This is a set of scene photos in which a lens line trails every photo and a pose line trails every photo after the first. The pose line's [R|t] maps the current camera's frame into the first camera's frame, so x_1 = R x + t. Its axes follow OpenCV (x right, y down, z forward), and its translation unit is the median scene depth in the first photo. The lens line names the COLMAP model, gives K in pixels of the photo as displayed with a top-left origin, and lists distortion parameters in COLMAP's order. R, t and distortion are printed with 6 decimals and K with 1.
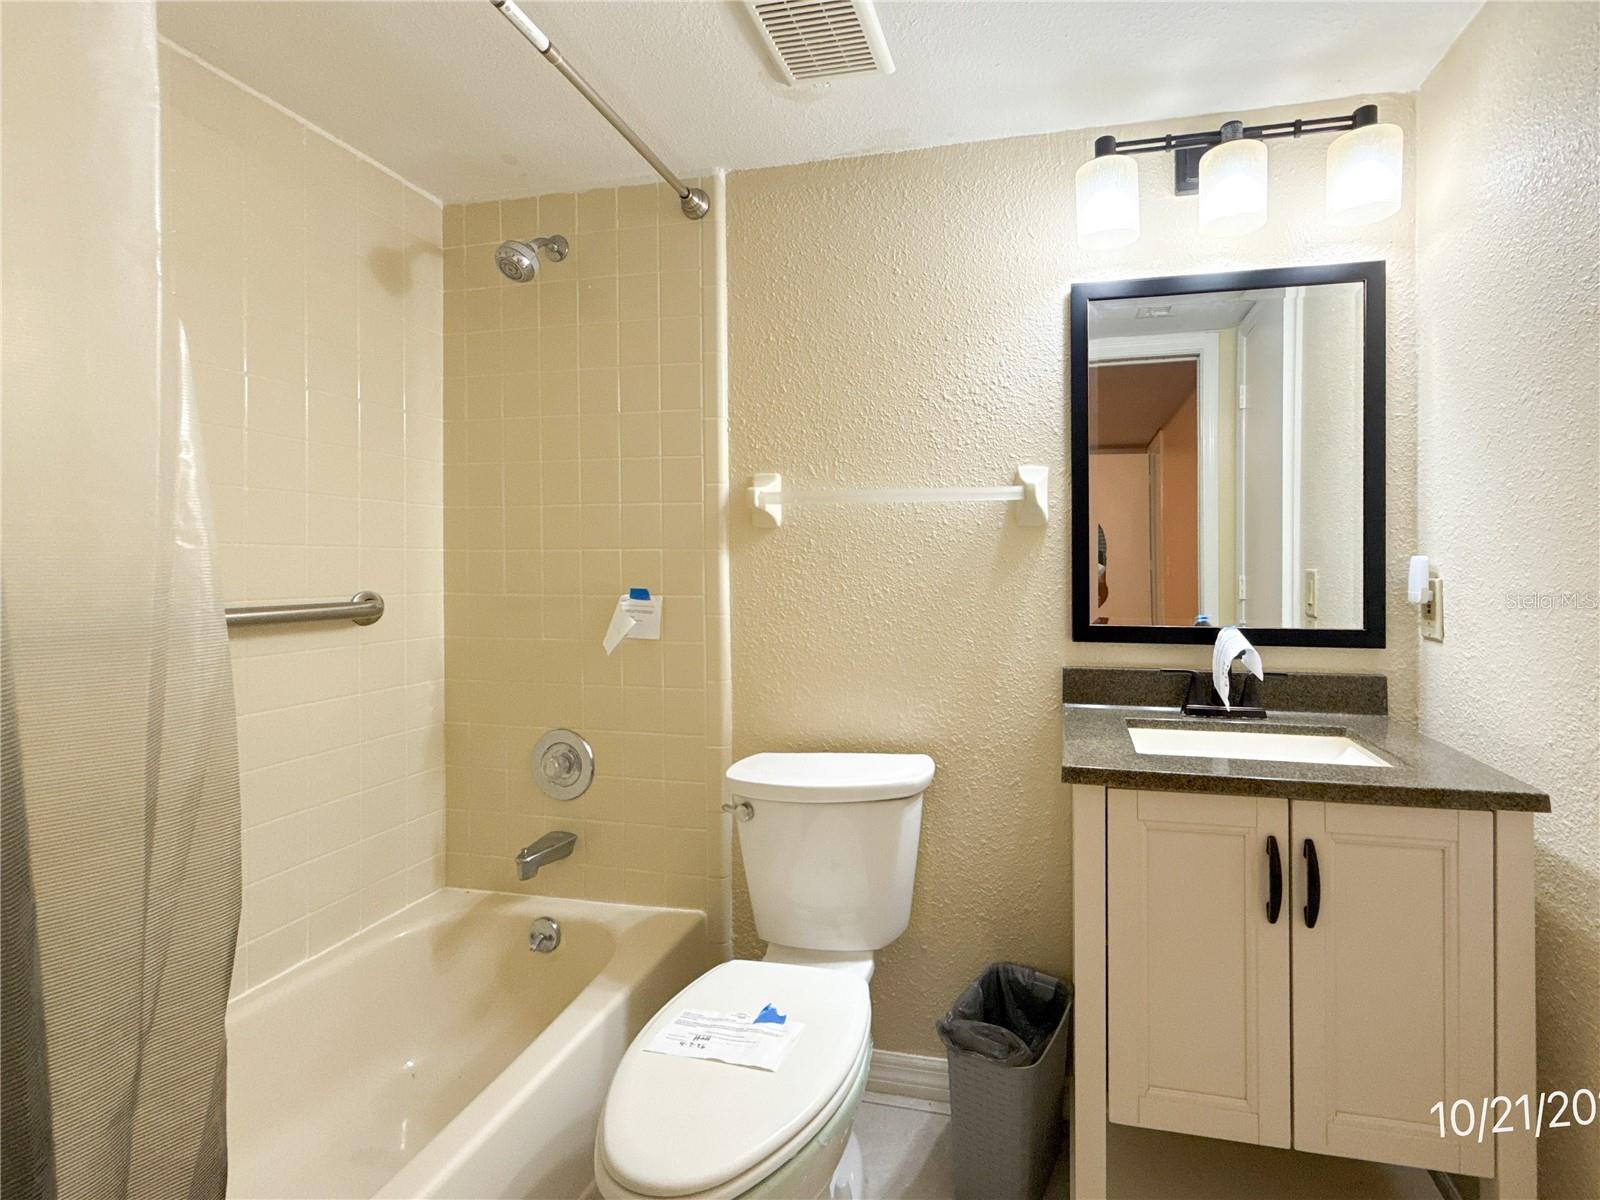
lens RADIAL K [[741.1, 0, 801.2], [0, 741.1, 567.6], [0, 0, 1]] dist [0.010674, -0.000382]
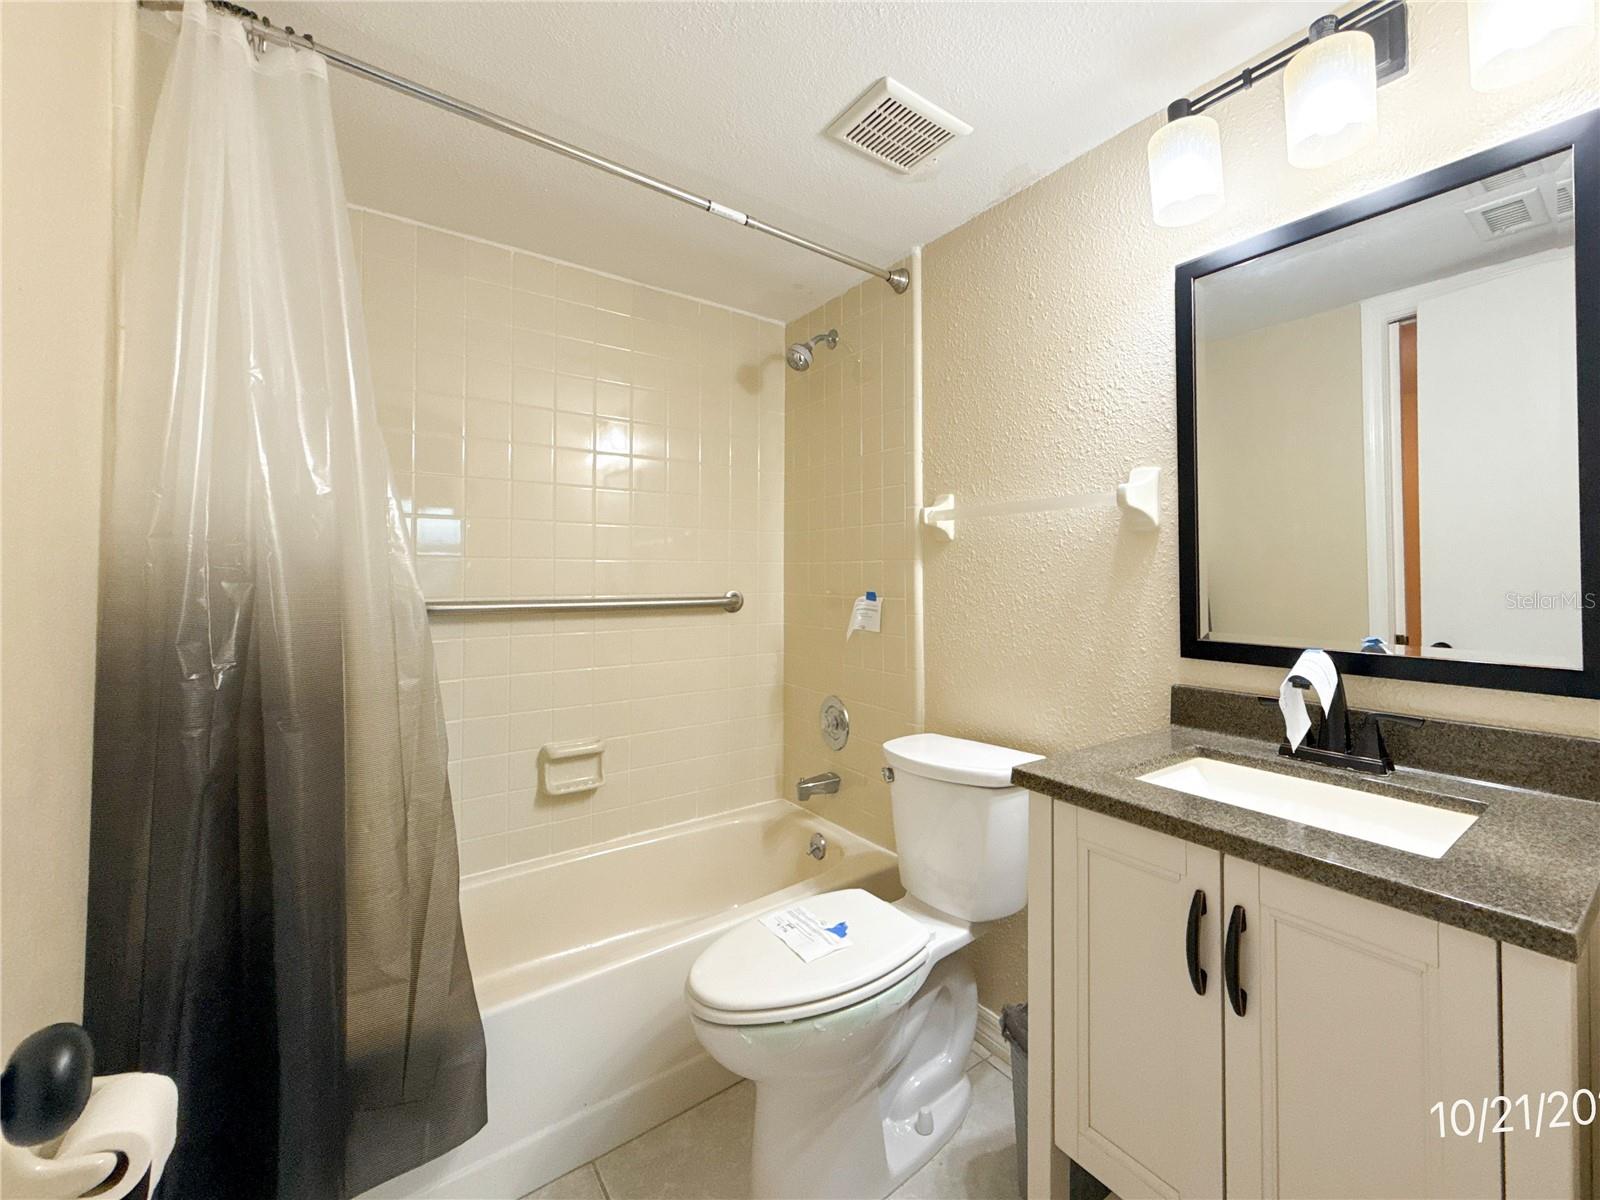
lens RADIAL K [[644.2, 0, 799.3], [0, 644.2, 570.5], [0, 0, 1]] dist [0.011814, 0.000182]
pose [[0.764933, -0.001973, -0.644107, 0.449111], [-0.006743, 0.999916, -0.011072, 0.004974], [0.644075, 0.012813, 0.764855, 0.081842]]
